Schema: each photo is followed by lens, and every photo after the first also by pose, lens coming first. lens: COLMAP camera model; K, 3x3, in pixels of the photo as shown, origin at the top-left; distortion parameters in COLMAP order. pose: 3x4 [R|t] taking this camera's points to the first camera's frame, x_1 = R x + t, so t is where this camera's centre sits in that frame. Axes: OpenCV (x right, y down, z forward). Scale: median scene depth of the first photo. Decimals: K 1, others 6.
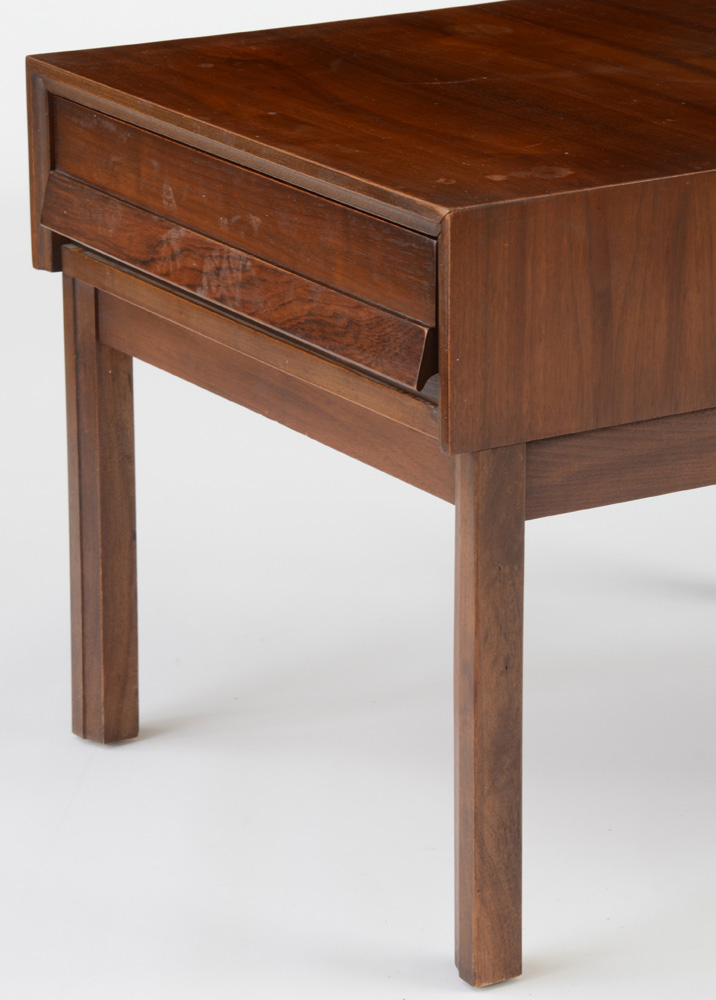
lens RADIAL K [[4068.2, 0, 358.0], [0, 4068.2, 500.0], [0, 0, 1]] dist [0.883713, 0.908276]
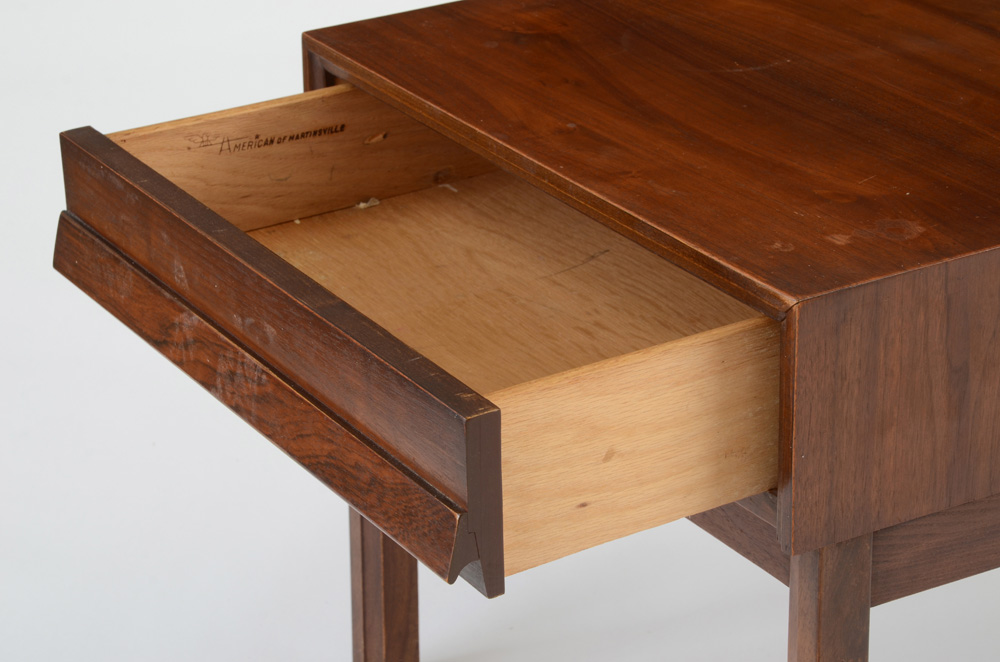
lens RADIAL K [[2896.0, 0, 500.0], [0, 2896.0, 331.0], [0, 0, 1]] dist [0.693621, 0.996951]
pose [[0.999913, -0.011552, 0.006304, -0.042749], [0.010682, 0.992233, 0.123934, -0.132823], [-0.007687, -0.123856, 0.992270, 0.344151]]
